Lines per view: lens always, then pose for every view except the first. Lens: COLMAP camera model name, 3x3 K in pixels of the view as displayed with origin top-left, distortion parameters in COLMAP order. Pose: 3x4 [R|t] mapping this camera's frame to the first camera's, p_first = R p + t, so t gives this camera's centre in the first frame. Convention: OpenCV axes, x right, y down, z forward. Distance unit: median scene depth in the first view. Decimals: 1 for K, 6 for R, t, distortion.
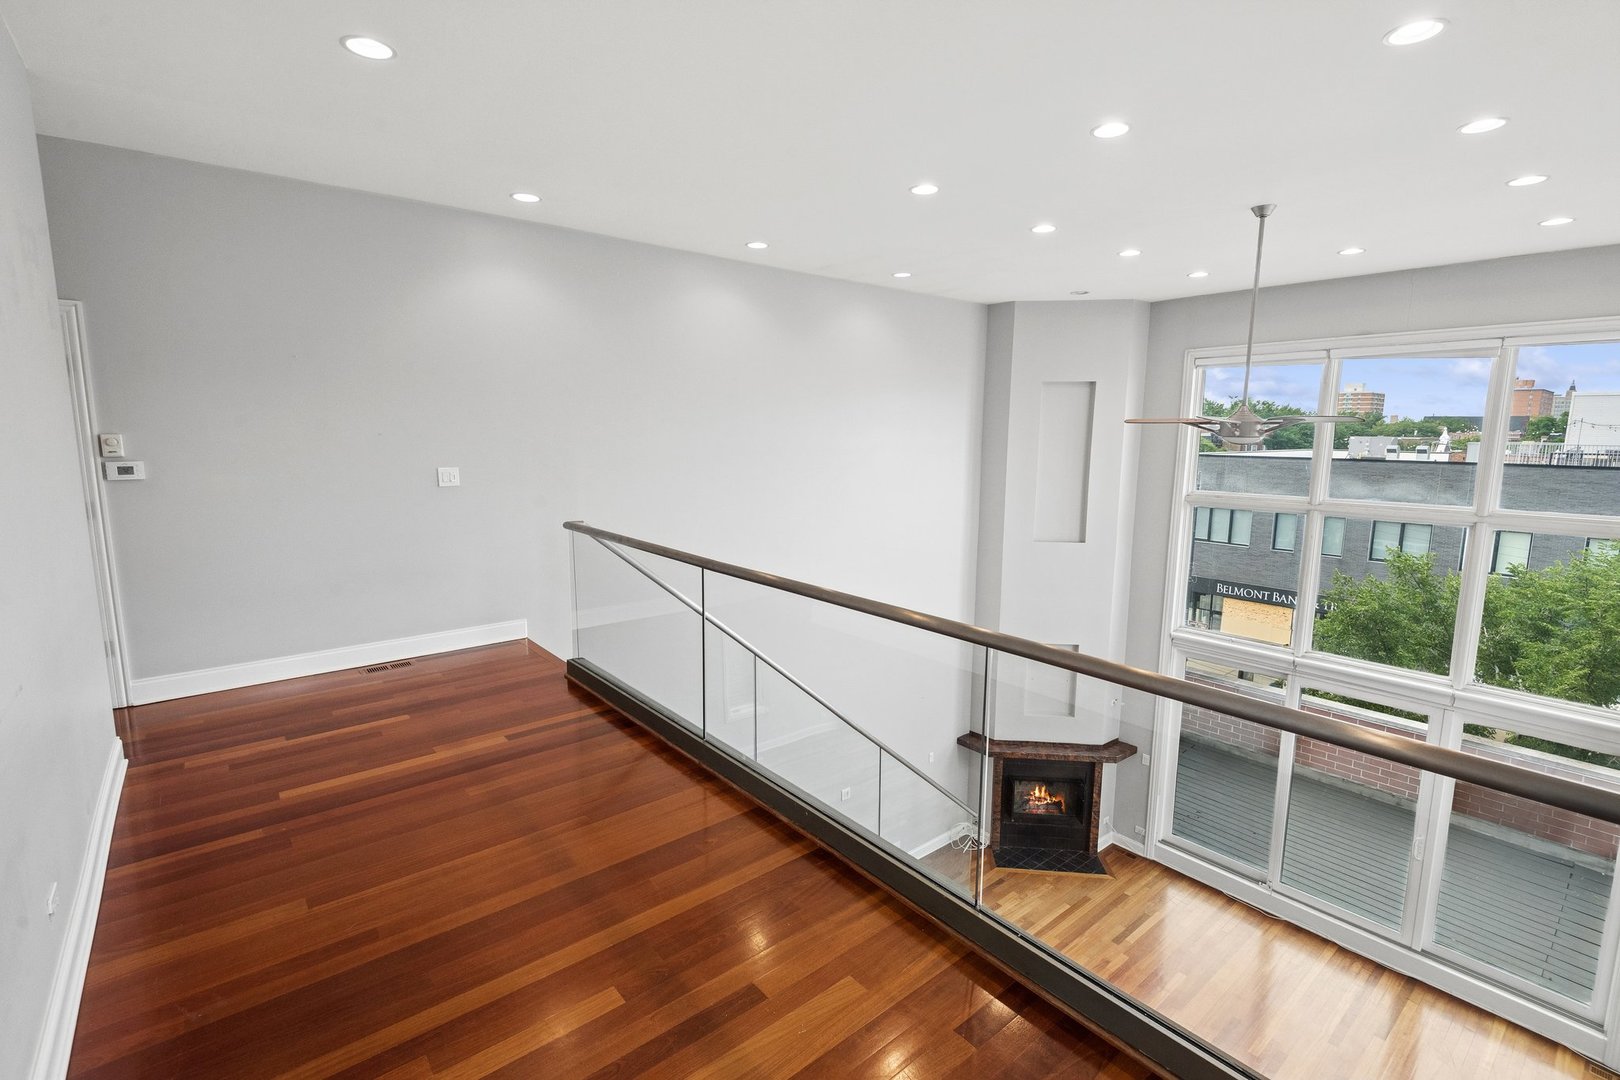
lens RADIAL K [[737.7, 0, 803.4], [0, 737.7, 538.1], [0, 0, 1]] dist [0.033057, -0.018413]
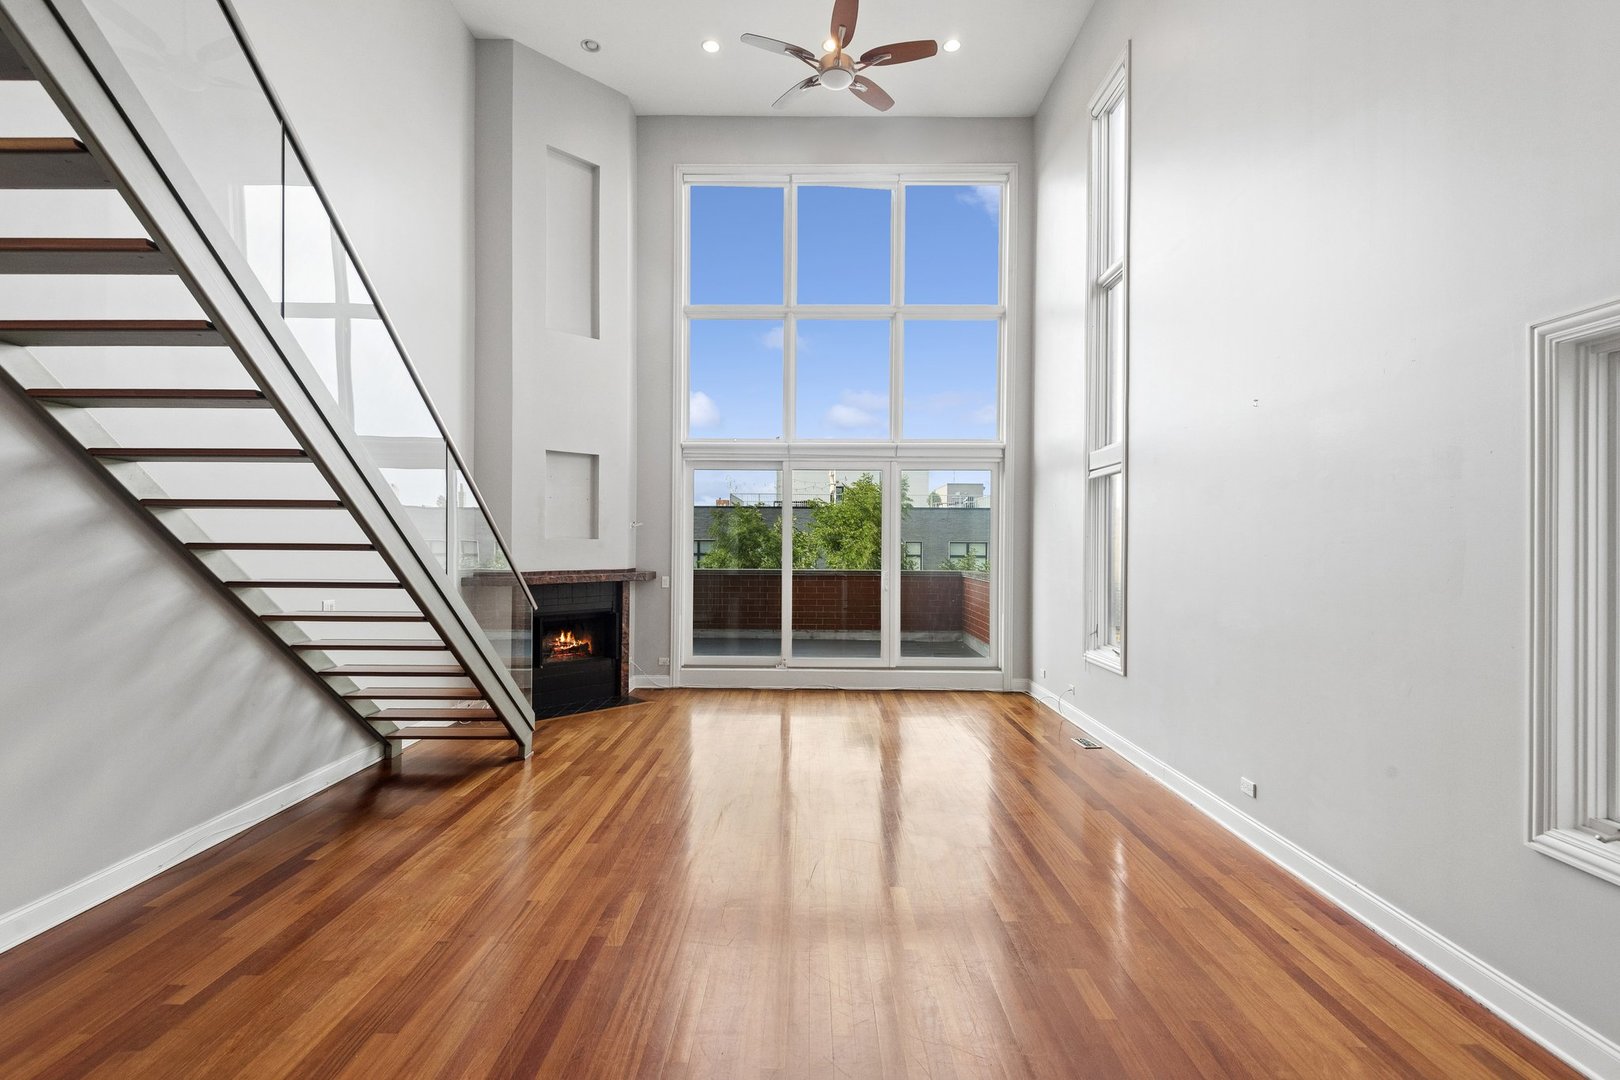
lens RADIAL K [[737.7, 0, 805.3], [0, 737.7, 538.6], [0, 0, 1]] dist [0.033057, -0.018413]
pose [[0.641065, 0.001544, 0.767485, -0.156614], [0.109860, 0.989515, -0.093755, 0.358763], [-0.759583, 0.144419, 0.634174, 0.258154]]
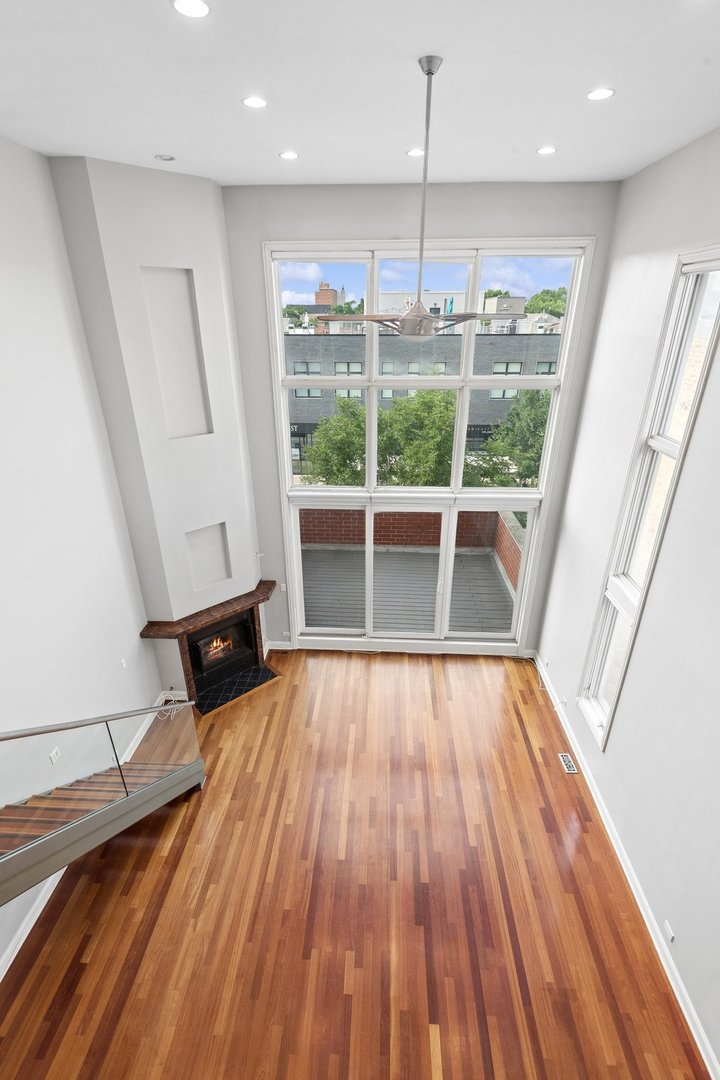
lens RADIAL K [[491.8, 0, 361.4], [0, 491.8, 541.1], [0, 0, 1]] dist [0.033057, -0.018413]
pose [[0.675399, -0.314248, 0.667146, -0.013578], [0.113238, 0.938128, 0.327250, -0.058233], [-0.728706, -0.145478, 0.669196, 0.318291]]
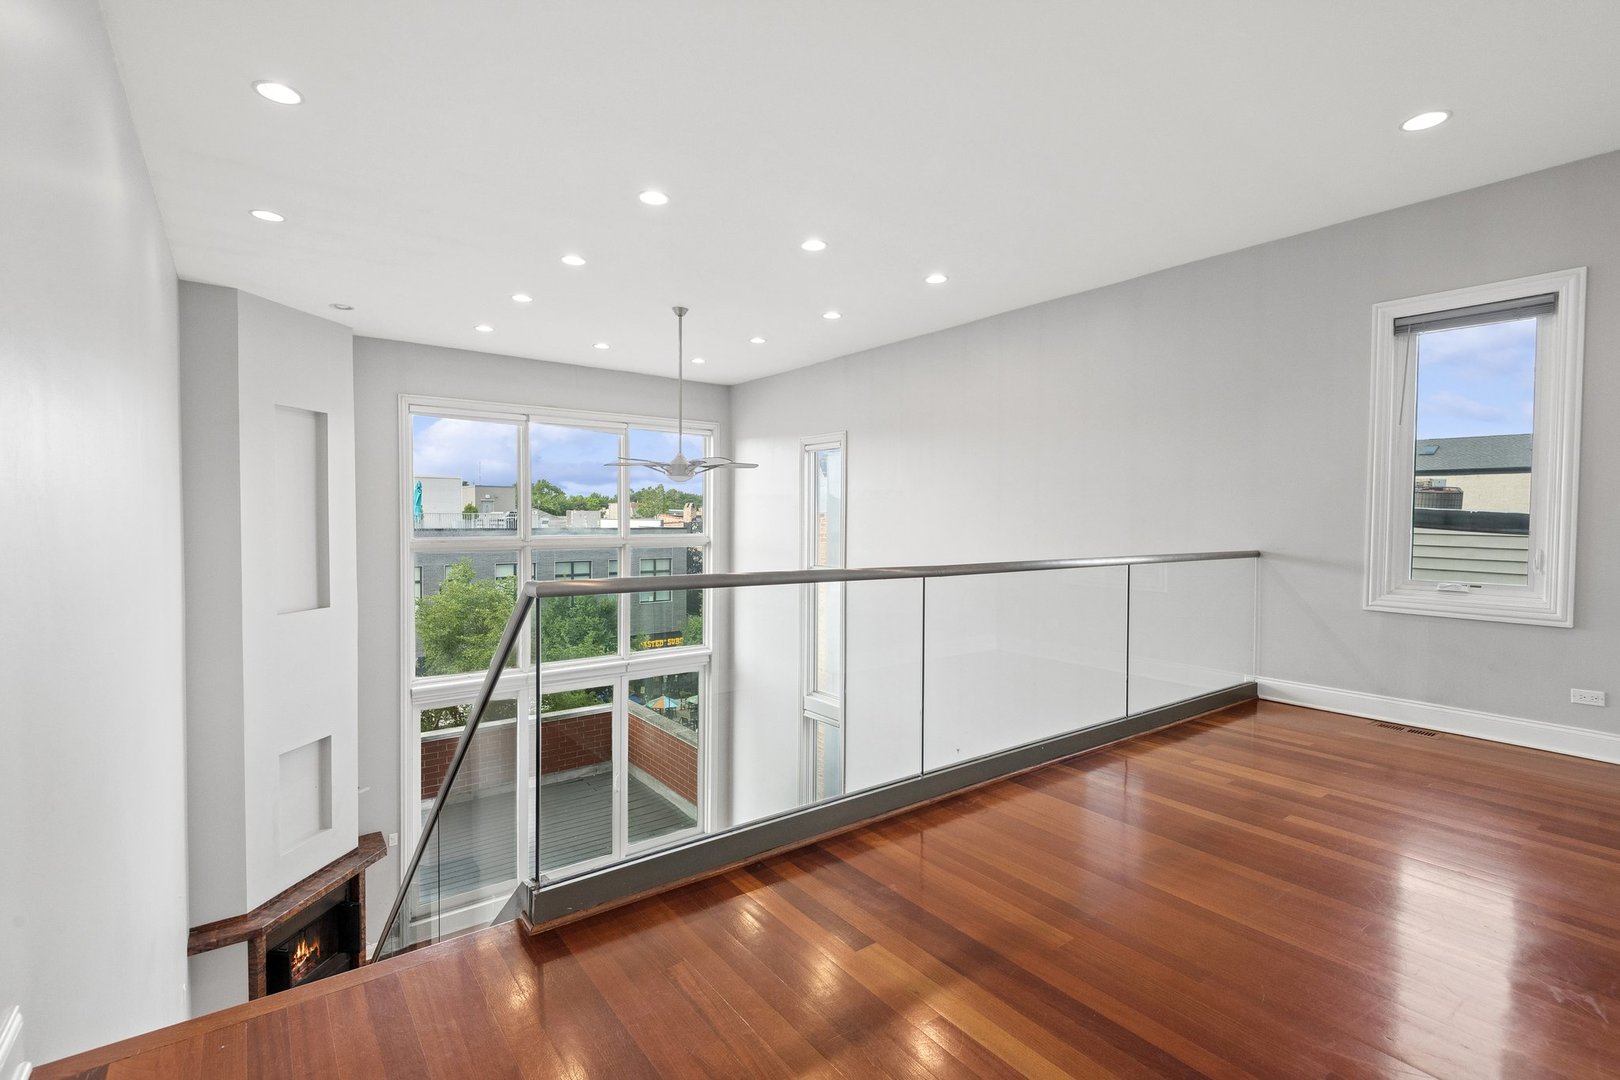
lens RADIAL K [[737.7, 0, 804.5], [0, 737.7, 534.5], [0, 0, 1]] dist [0.033057, -0.018413]
pose [[0.046327, -0.034498, 0.998330, -0.410094], [0.138536, 0.989968, 0.027780, -0.022958], [-0.989273, 0.137018, 0.050641, 0.423460]]
